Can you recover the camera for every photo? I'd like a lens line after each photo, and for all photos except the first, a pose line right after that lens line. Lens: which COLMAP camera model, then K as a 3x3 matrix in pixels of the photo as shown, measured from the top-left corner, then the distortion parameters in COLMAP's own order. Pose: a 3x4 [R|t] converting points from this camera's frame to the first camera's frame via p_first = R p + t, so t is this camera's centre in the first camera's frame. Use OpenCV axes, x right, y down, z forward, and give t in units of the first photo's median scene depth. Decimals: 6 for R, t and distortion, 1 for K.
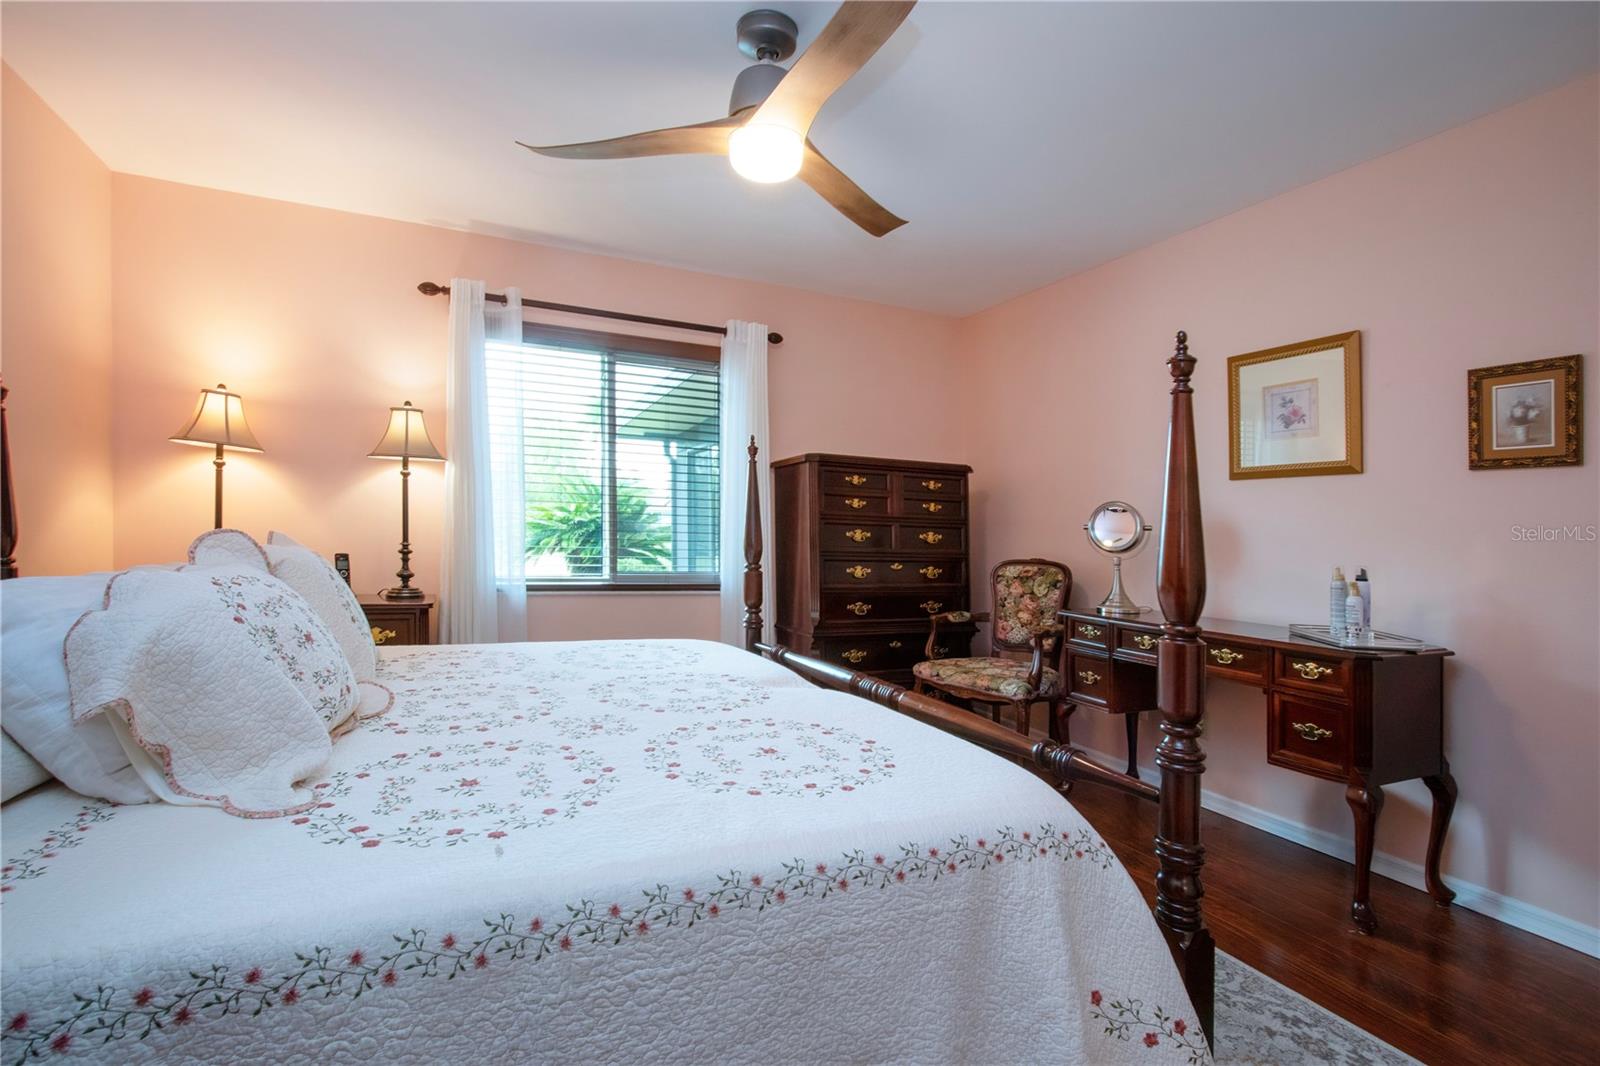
lens RADIAL K [[755.2, 0, 796.5], [0, 755.2, 563.8], [0, 0, 1]] dist [-0.013391, 0.000849]
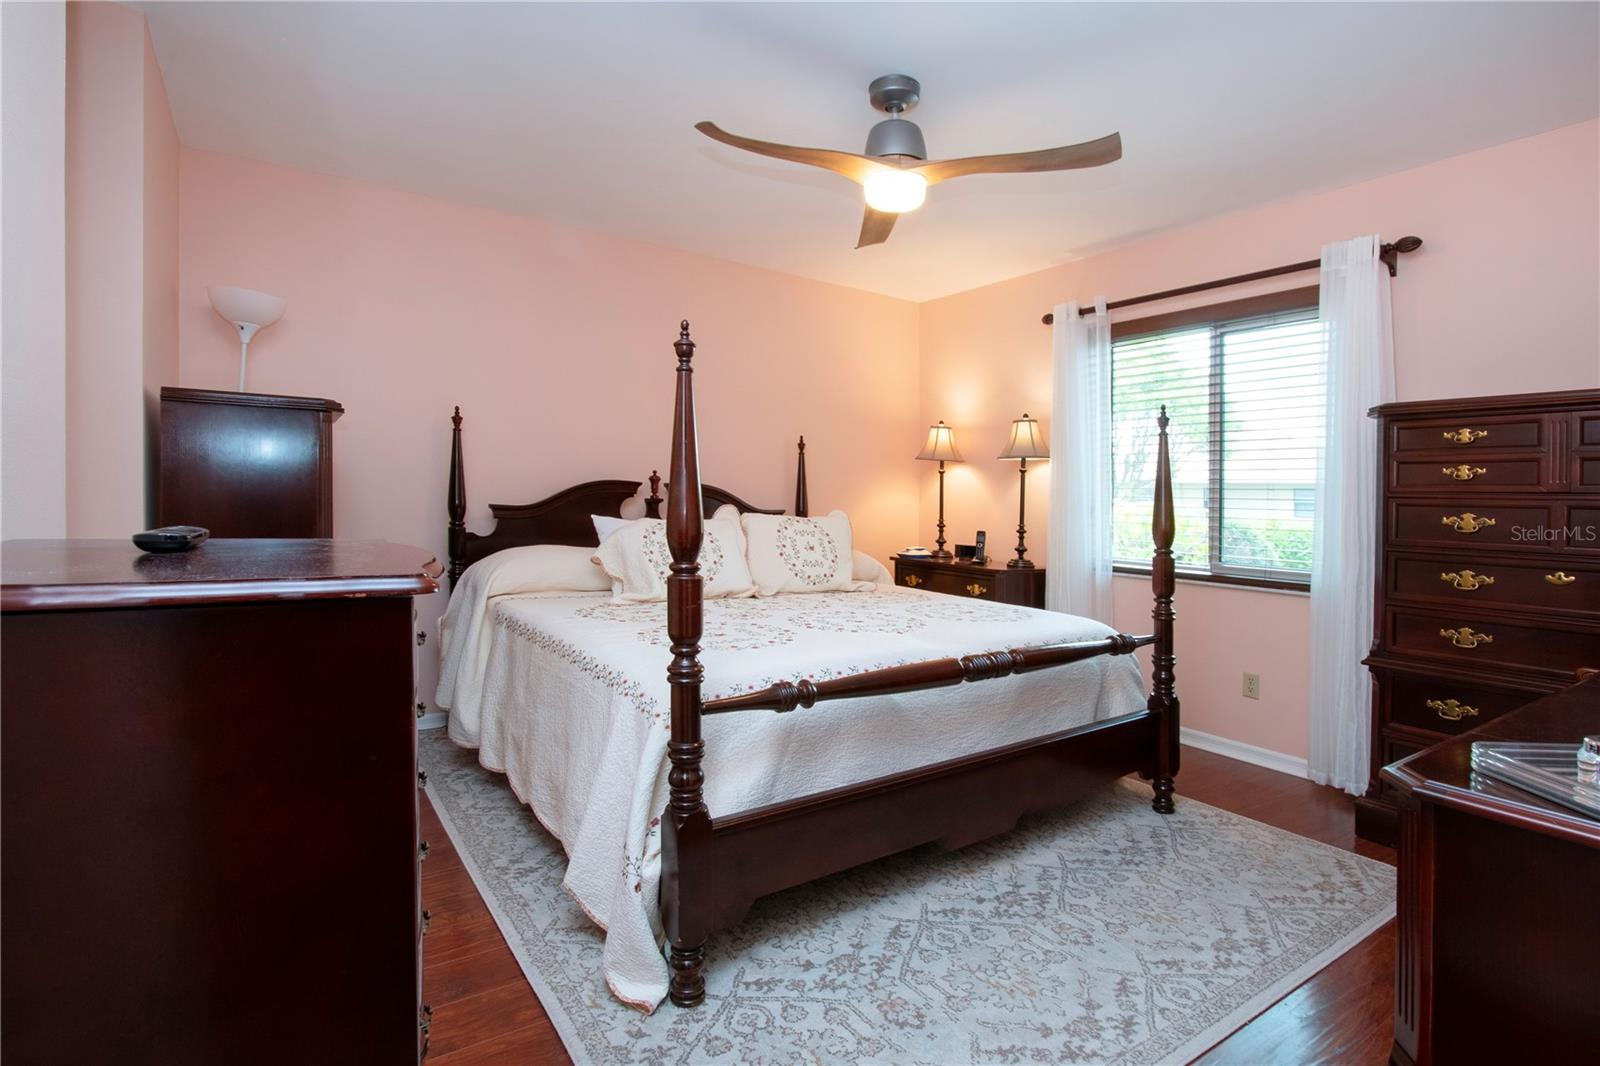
lens RADIAL K [[794.1, 0, 836.8], [0, 794.1, 557.1], [0, 0, 1]] dist [-0.013976, 0.027190]
pose [[0.203081, 0.043792, -0.978182, 1.129696], [-0.064539, 0.997426, 0.031254, 0.008437], [0.977033, 0.056784, 0.205384, 0.618664]]
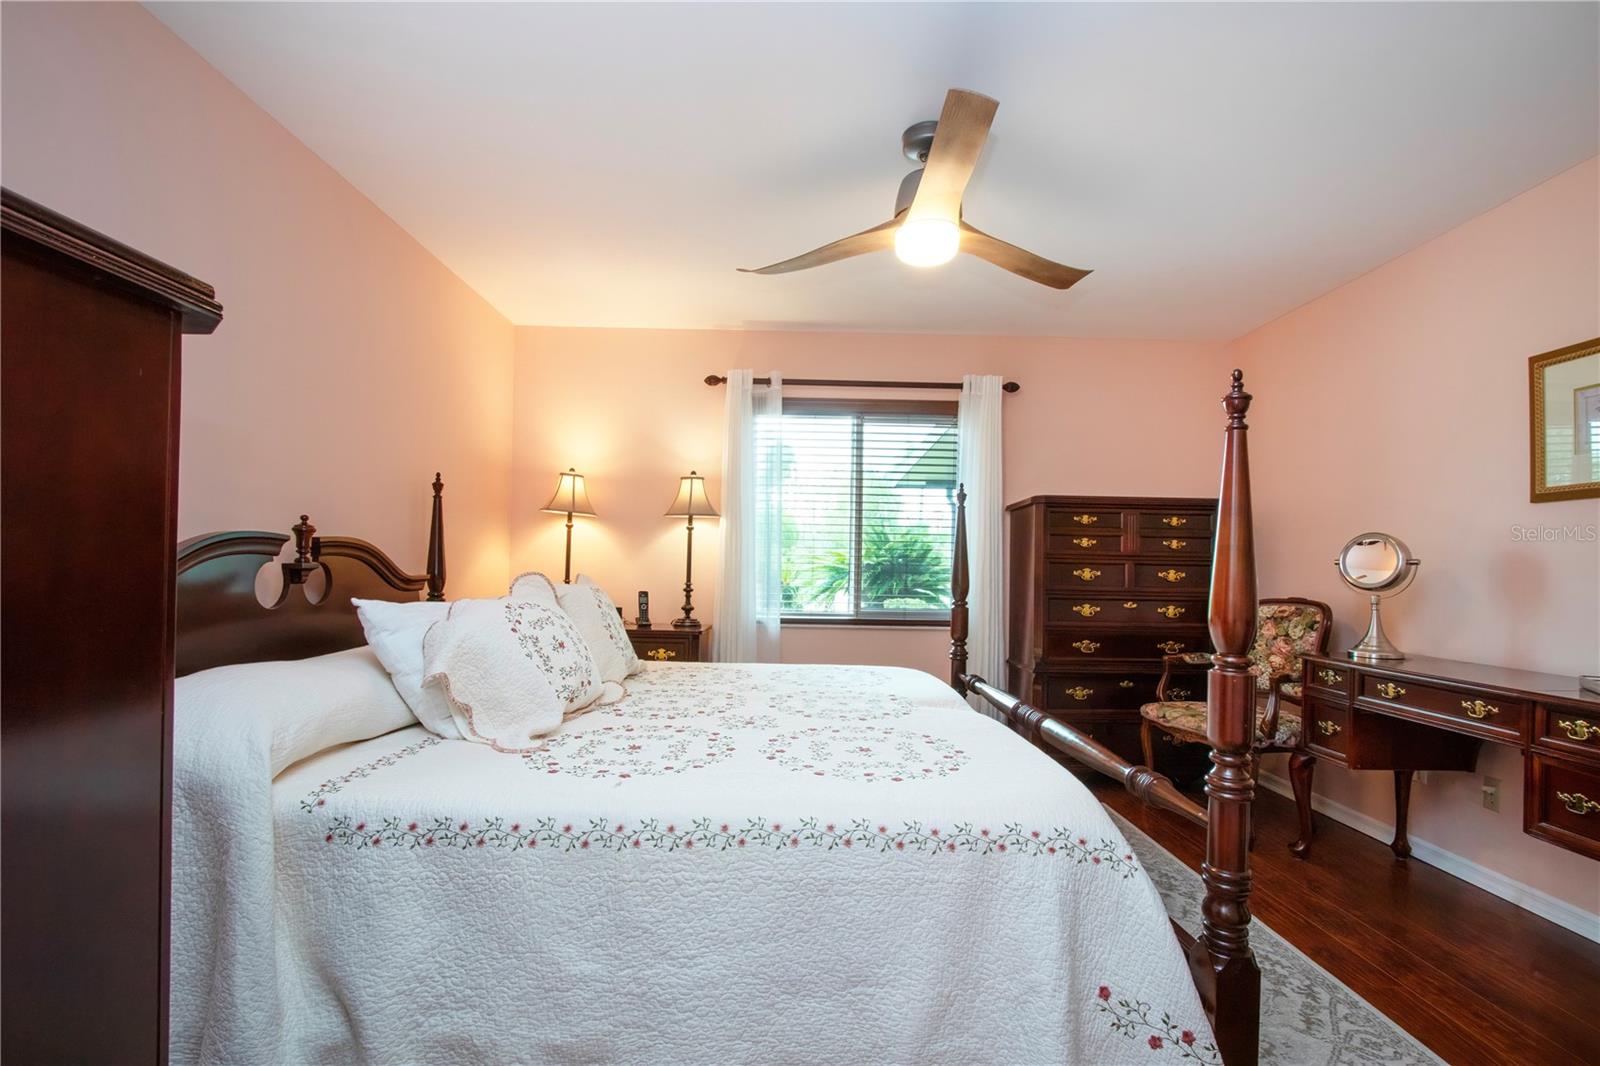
lens RADIAL K [[734.8, 0, 801.3], [0, 734.8, 583.6], [0, 0, 1]] dist [-0.013552, 0.000352]
pose [[0.916454, -0.004471, -0.400116, 0.227109], [-0.007072, 0.999600, -0.027366, 0.008443], [0.400078, 0.027909, 0.916056, -0.088564]]
